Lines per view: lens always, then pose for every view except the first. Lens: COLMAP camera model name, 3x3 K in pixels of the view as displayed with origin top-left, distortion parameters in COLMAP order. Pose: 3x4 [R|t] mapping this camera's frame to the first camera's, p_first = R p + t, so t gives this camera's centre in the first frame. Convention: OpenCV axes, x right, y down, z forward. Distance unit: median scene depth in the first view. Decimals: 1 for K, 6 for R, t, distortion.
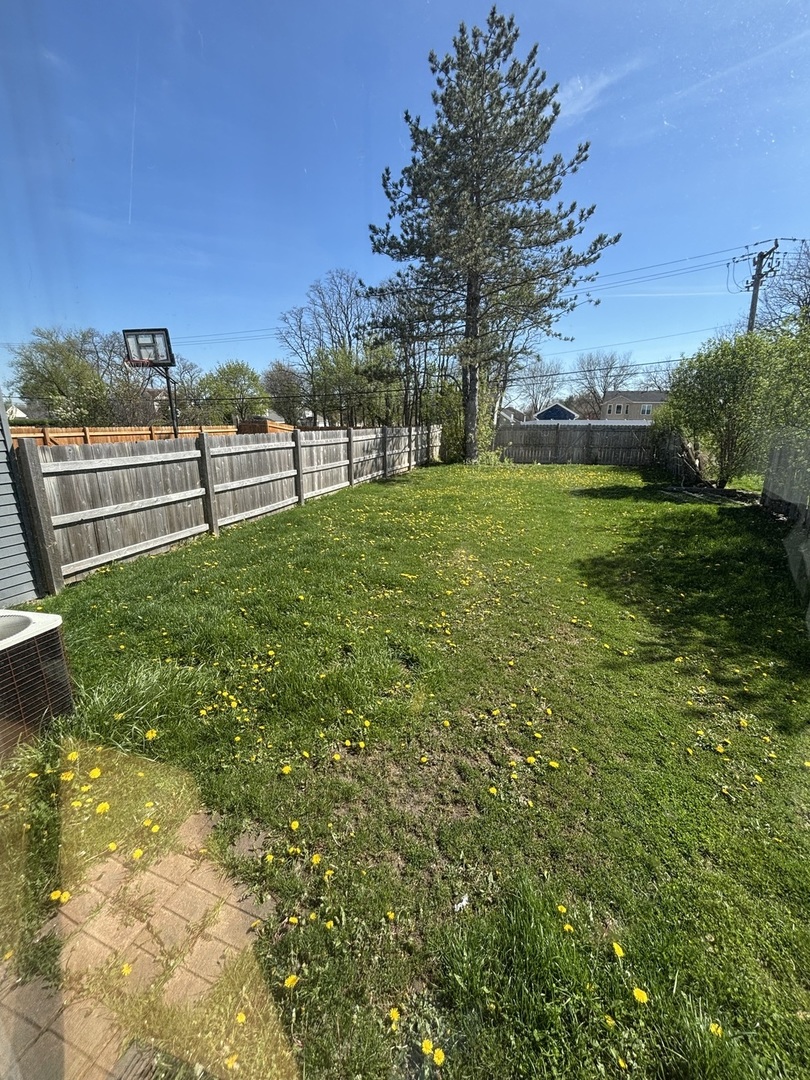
lens RADIAL K [[437.0, 0, 407.8], [0, 437.0, 541.5], [0, 0, 1]] dist [0.005847, -0.000965]
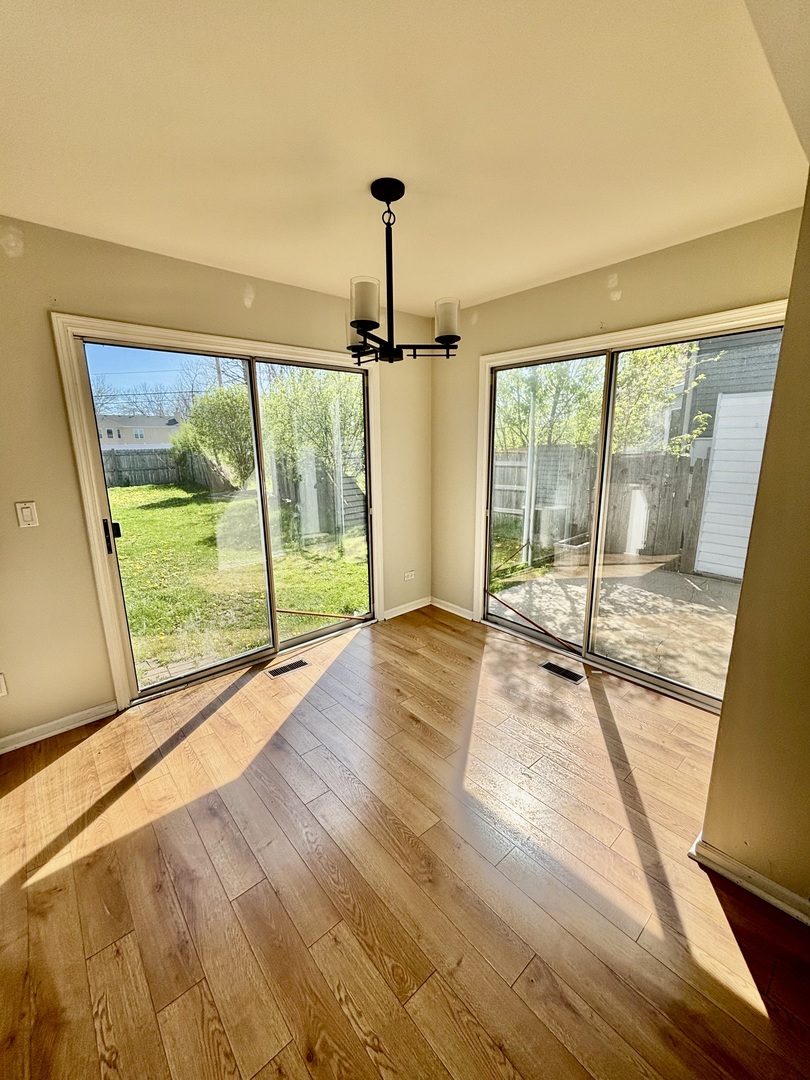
lens RADIAL K [[437.0, 0, 403.3], [0, 437.0, 536.6], [0, 0, 1]] dist [0.005847, -0.000965]
pose [[0.517113, -0.195442, 0.833304, -0.193718], [0.246745, 0.966288, 0.073513, 0.038531], [-0.819580, 0.167599, 0.547905, -0.141295]]
